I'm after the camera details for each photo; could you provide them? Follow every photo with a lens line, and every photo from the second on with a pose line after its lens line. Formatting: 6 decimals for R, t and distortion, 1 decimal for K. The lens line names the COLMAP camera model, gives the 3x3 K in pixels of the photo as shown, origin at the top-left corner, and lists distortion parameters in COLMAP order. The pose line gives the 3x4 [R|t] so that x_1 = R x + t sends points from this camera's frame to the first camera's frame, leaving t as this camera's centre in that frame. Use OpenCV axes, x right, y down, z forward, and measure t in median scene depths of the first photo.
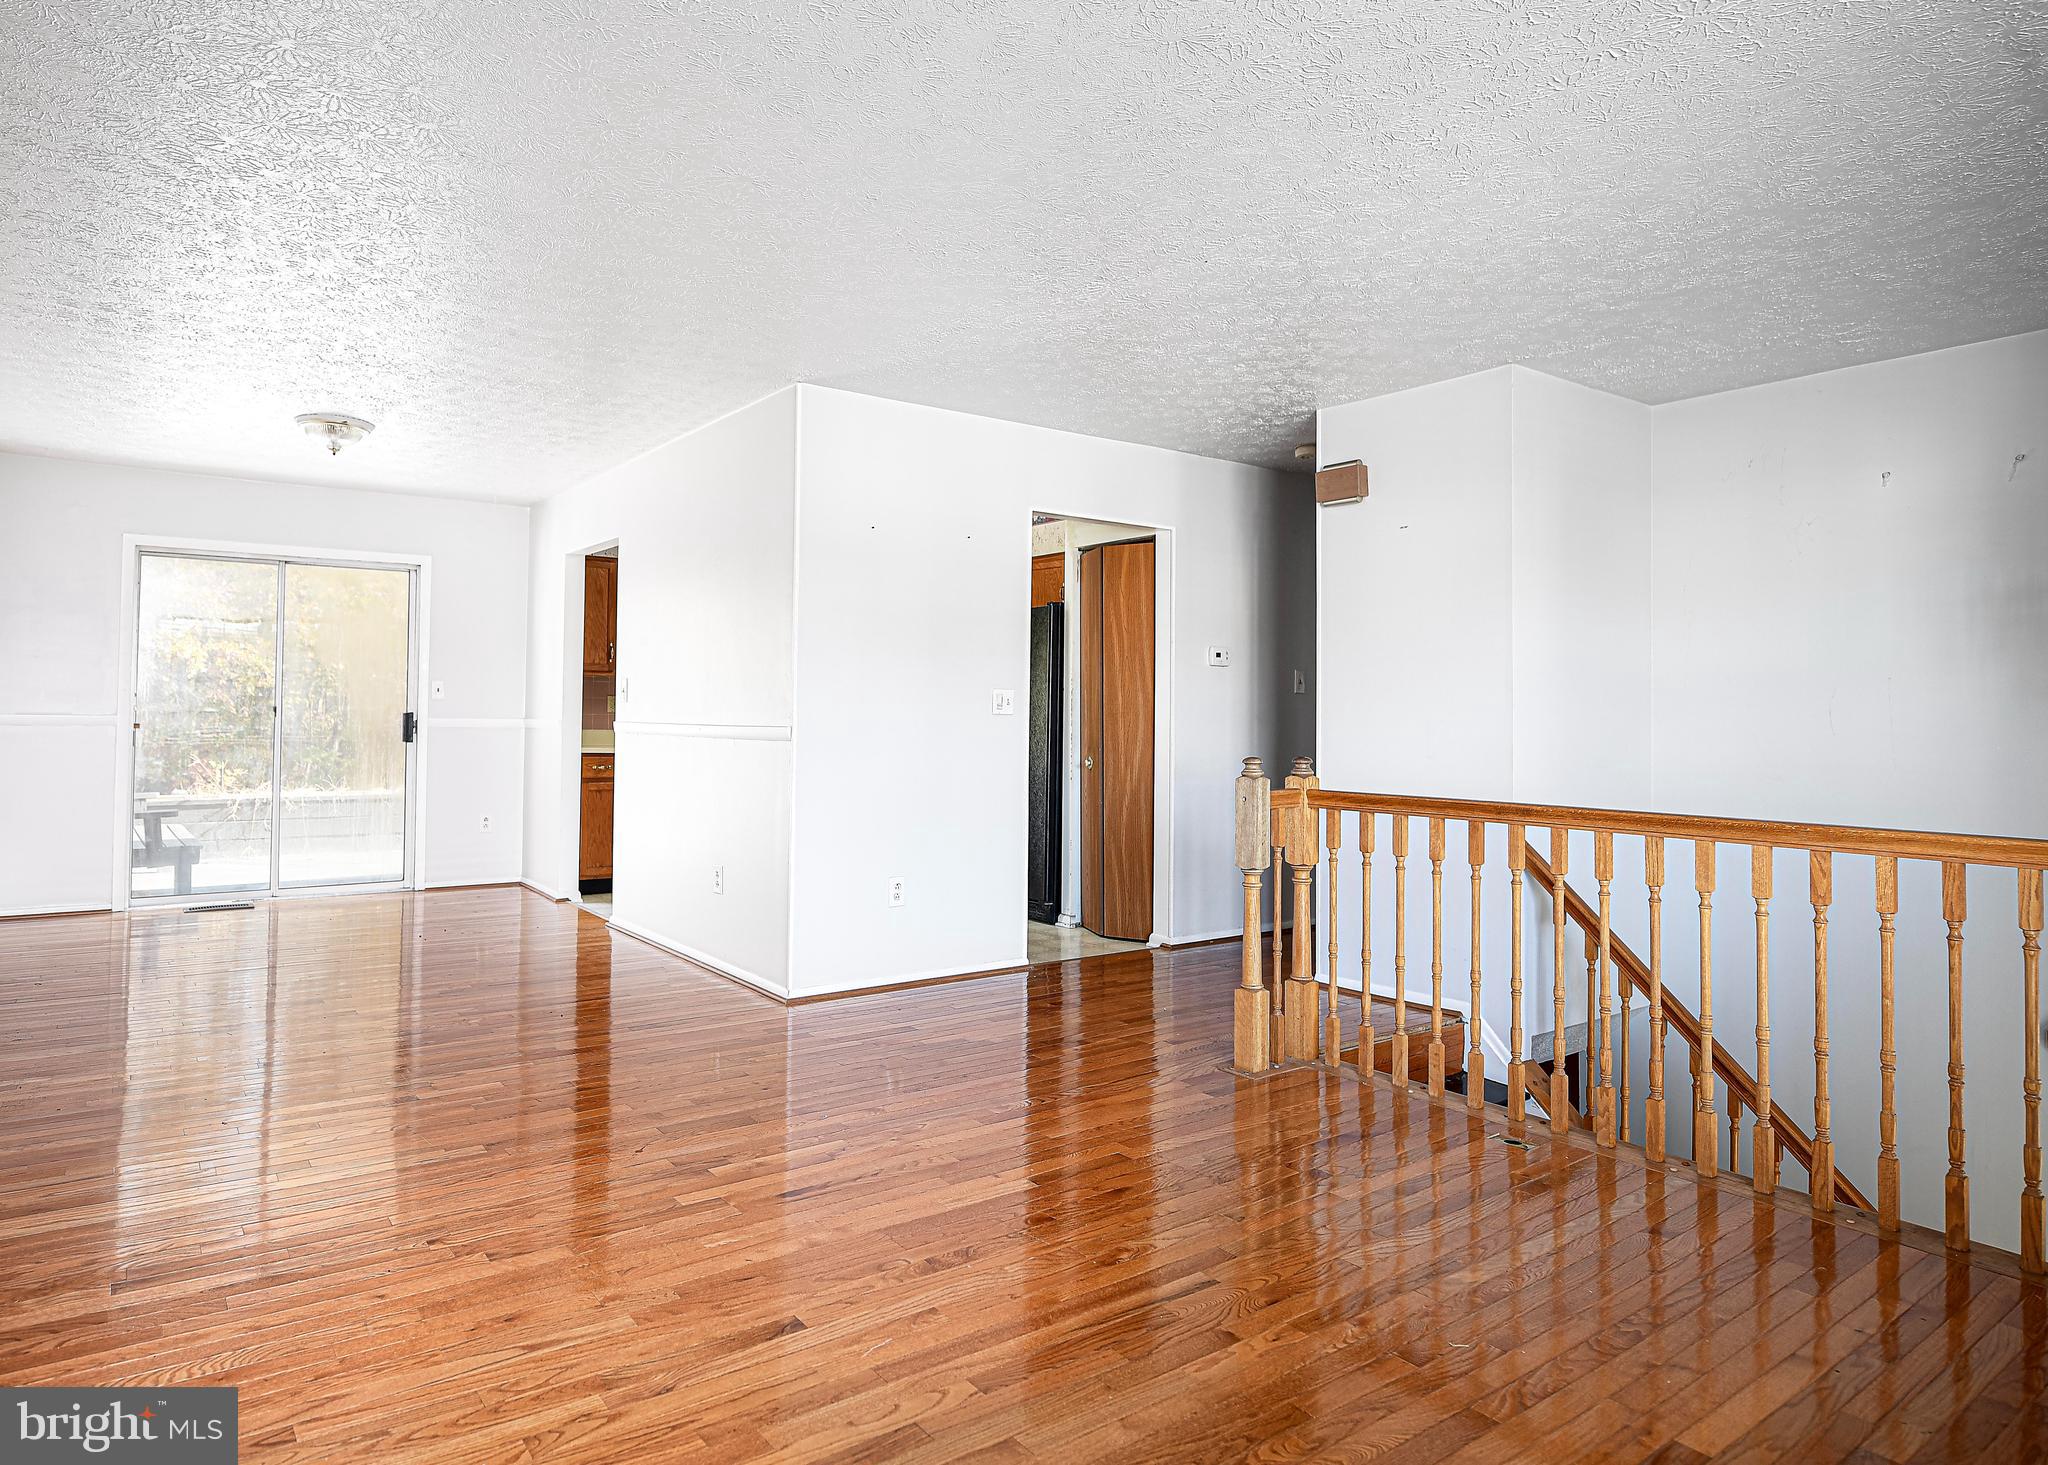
lens RADIAL K [[1200.5, 0, 965.0], [0, 1200.5, 702.6], [0, 0, 1]] dist [0.002590, 0.001272]
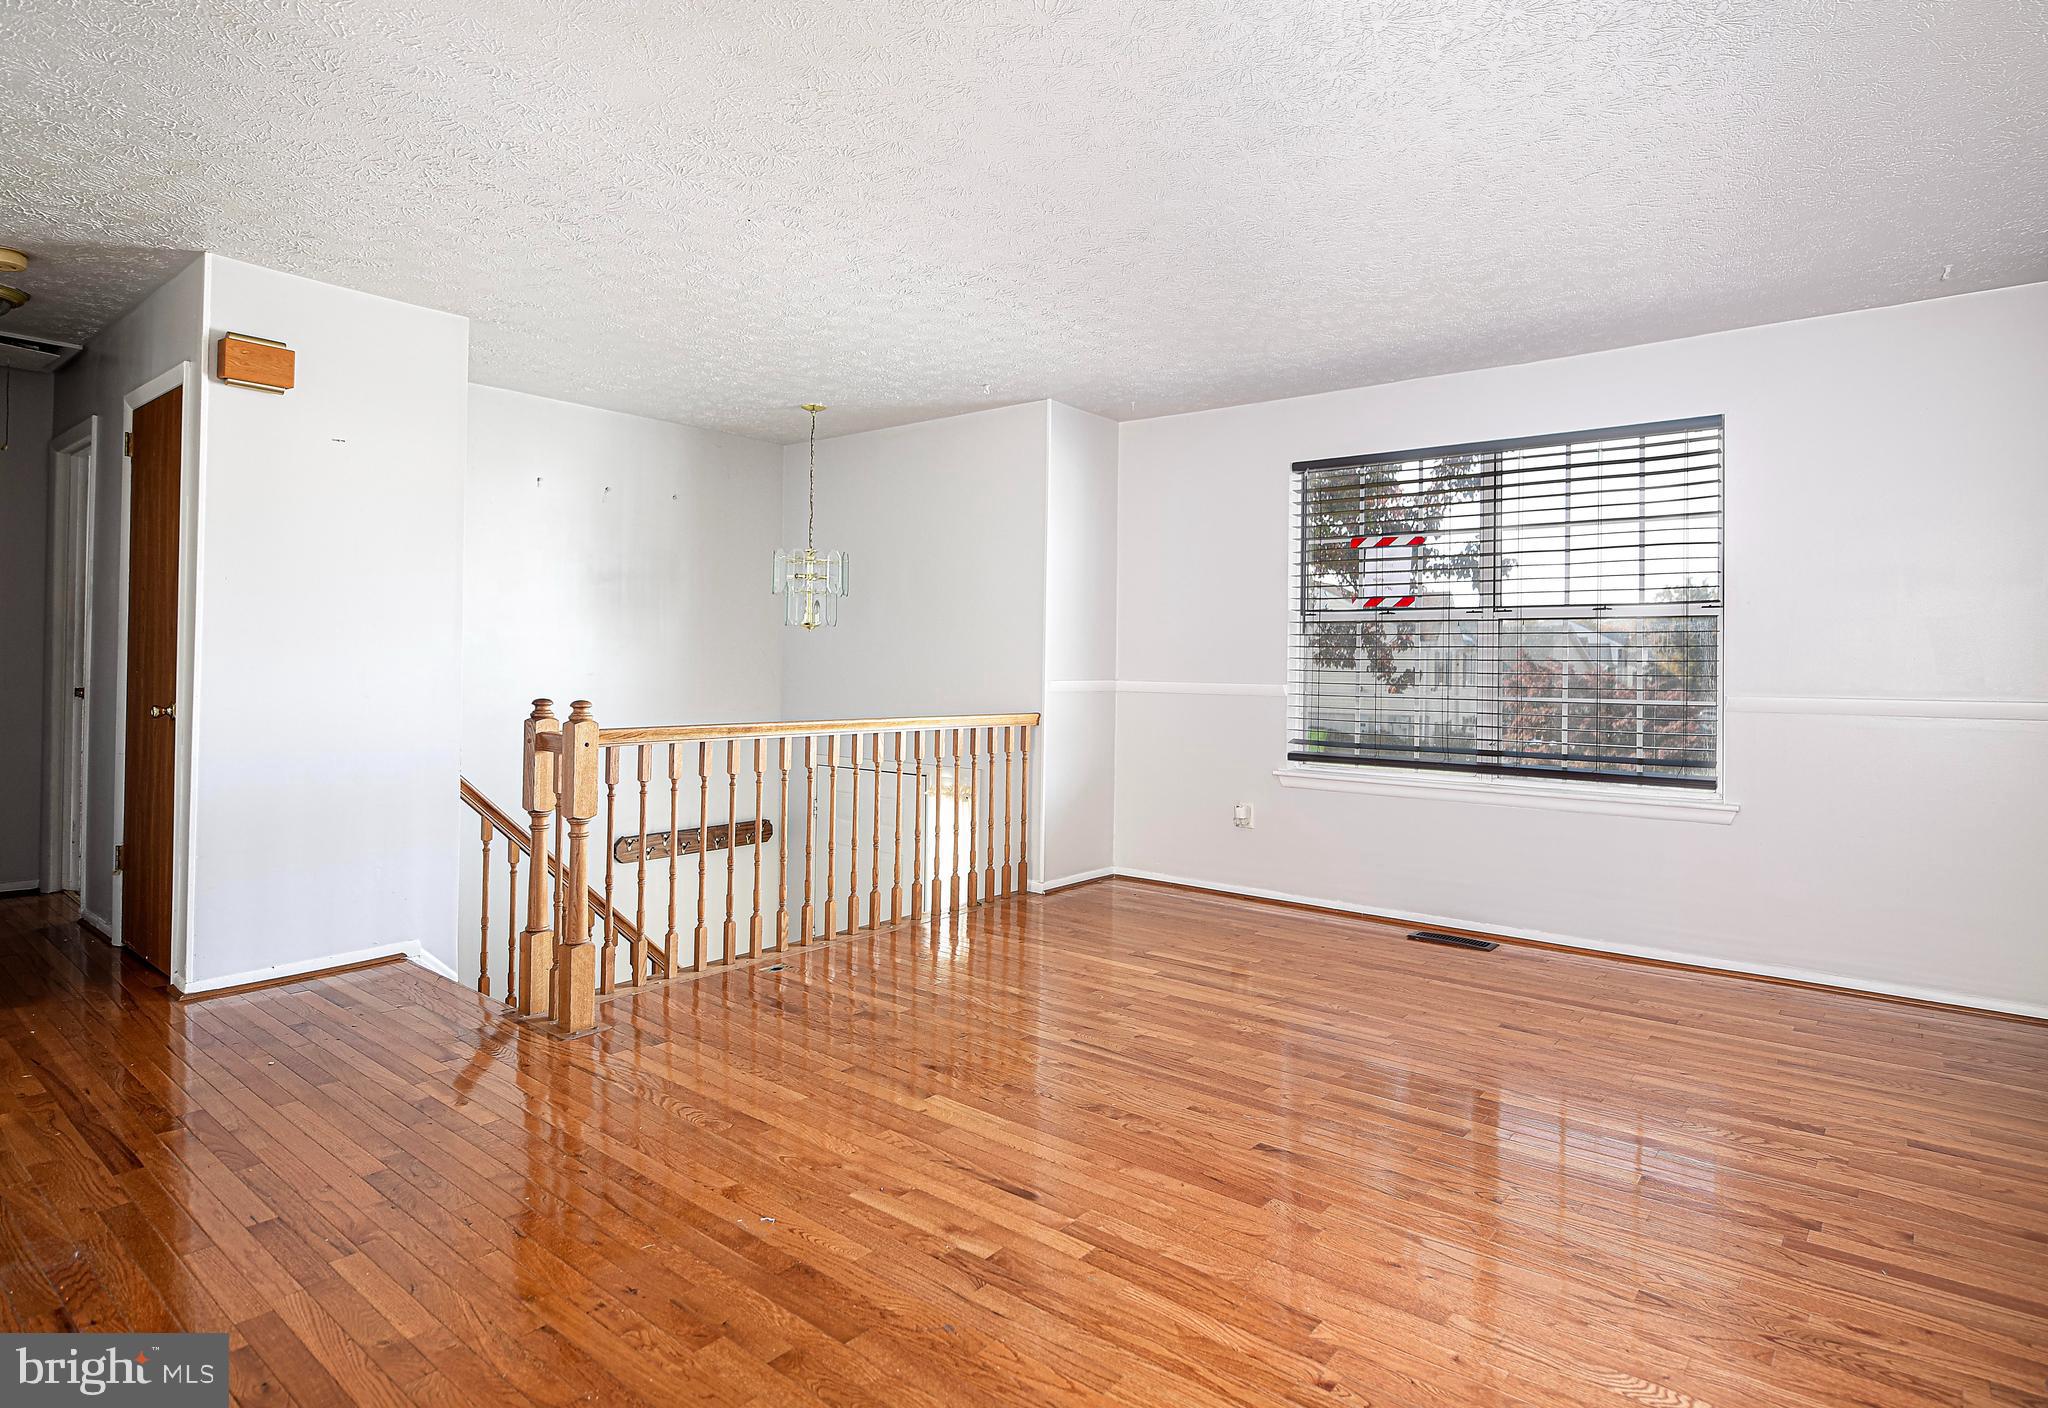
lens RADIAL K [[1087.5, 0, 1033.5], [0, 1087.5, 646.7], [0, 0, 1]] dist [-0.019576, -0.001855]
pose [[-0.266114, 0.009329, 0.963896, -0.434808], [-0.021047, 0.999659, -0.015486, 0.008142], [-0.963712, -0.024408, -0.265827, 0.574884]]
